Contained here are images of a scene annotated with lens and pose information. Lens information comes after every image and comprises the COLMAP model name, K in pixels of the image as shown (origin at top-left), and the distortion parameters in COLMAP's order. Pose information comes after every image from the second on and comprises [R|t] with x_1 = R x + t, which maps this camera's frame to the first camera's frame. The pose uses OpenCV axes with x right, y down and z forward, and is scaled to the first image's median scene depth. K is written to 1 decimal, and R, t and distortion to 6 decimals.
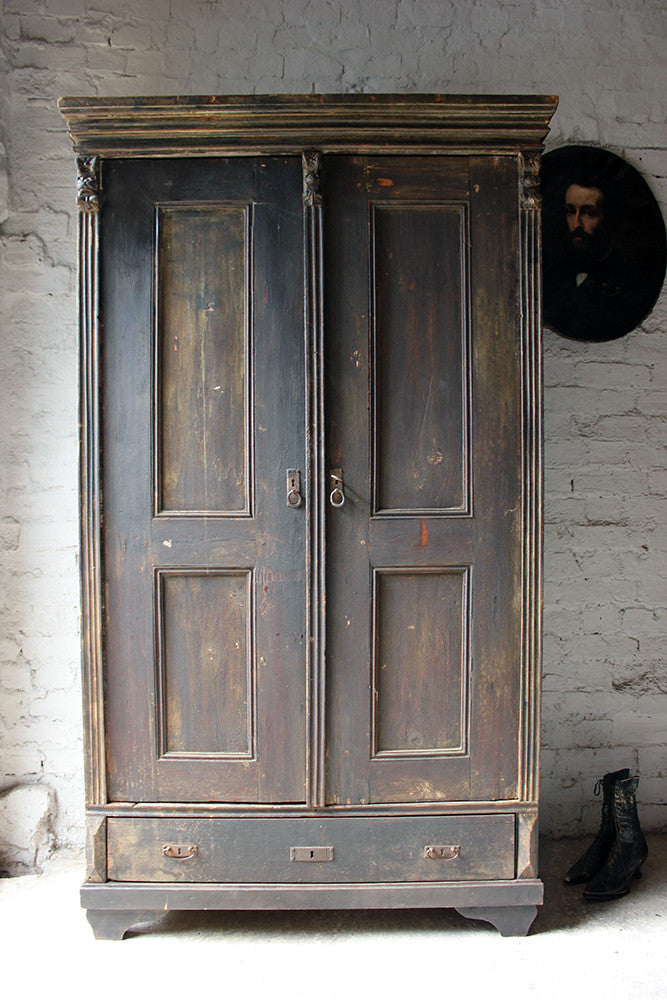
lens RADIAL K [[827.4, 0, 332.5], [0, 827.4, 506.1], [0, 0, 1]] dist [-0.170798, 0.152612]
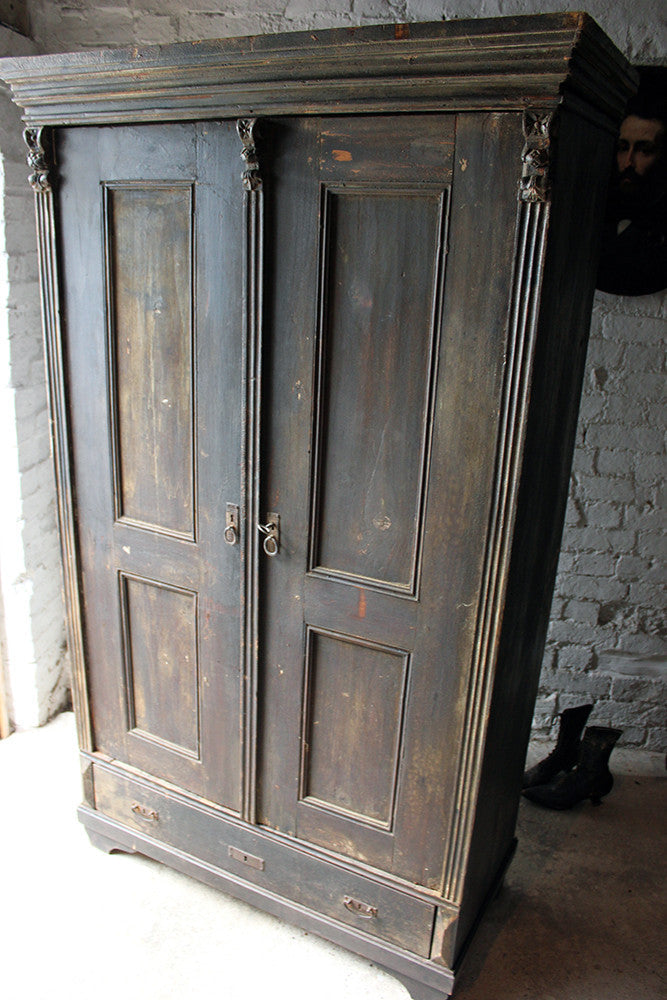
lens RADIAL K [[809.7, 0, 330.9], [0, 809.7, 500.5], [0, 0, 1]] dist [-0.171105, 0.147158]
pose [[0.881853, 0.194047, -0.429746, 0.417175], [-0.056157, 0.948130, 0.312882, -0.324646], [0.468169, -0.251783, 0.847008, 0.313700]]
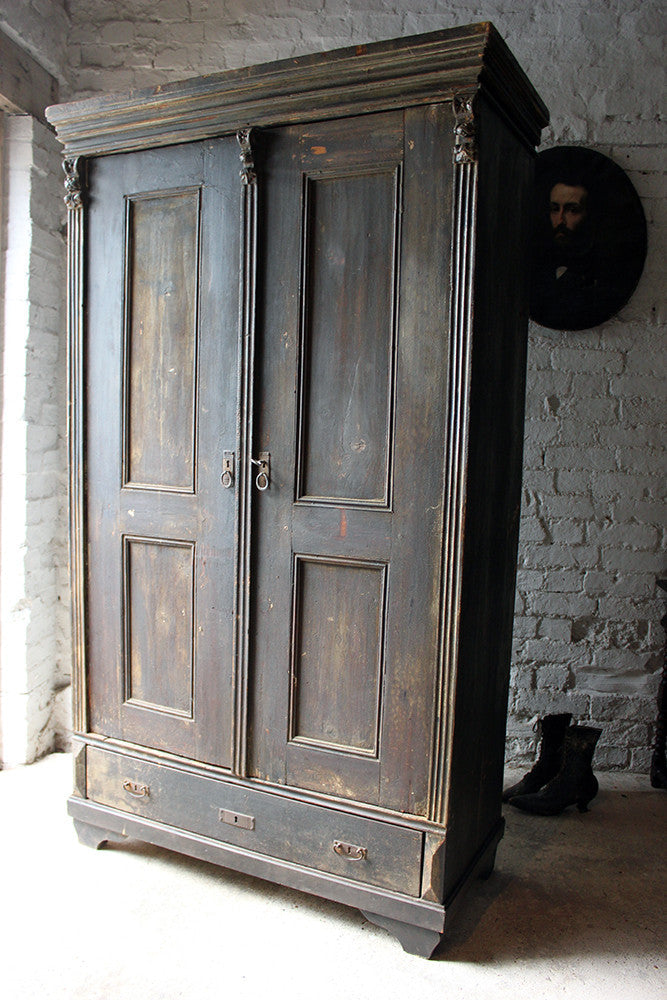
lens RADIAL K [[827.4, 0, 332.5], [0, 827.4, 506.1], [0, 0, 1]] dist [-0.170798, 0.152612]
pose [[0.894267, 0.079254, -0.440461, 0.519689], [-0.042891, 0.994842, 0.091925, -0.075162], [0.445474, -0.063314, 0.893053, 0.143100]]
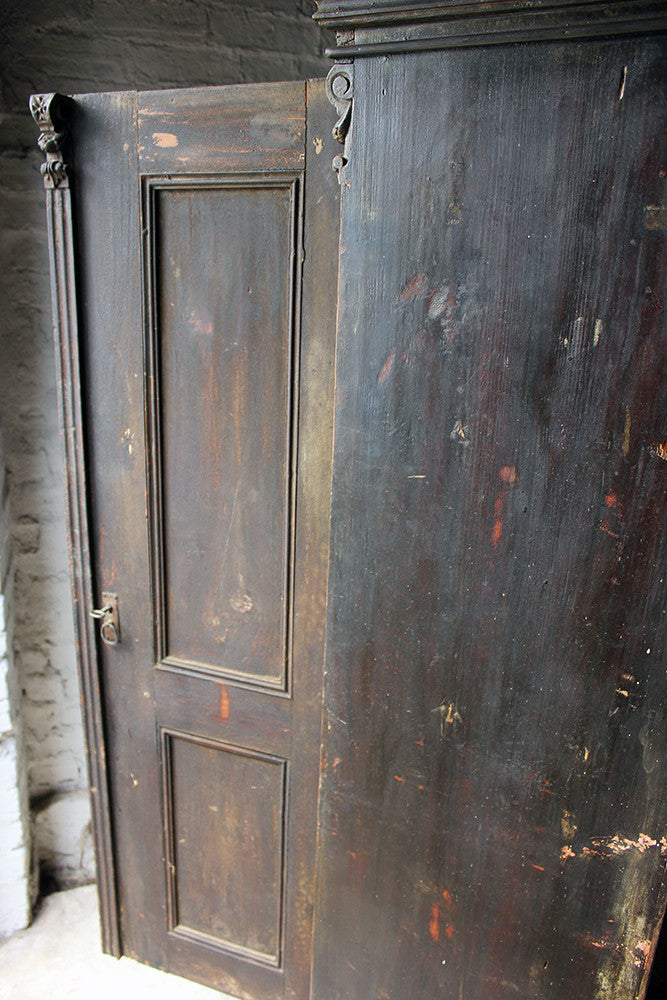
lens RADIAL K [[809.7, 0, 330.9], [0, 809.7, 500.5], [0, 0, 1]] dist [-0.171105, 0.147158]
pose [[0.930375, 0.146483, -0.336072, 0.389084], [-0.048113, 0.957564, 0.284177, -0.317453], [0.363438, -0.248222, 0.897942, 0.484830]]
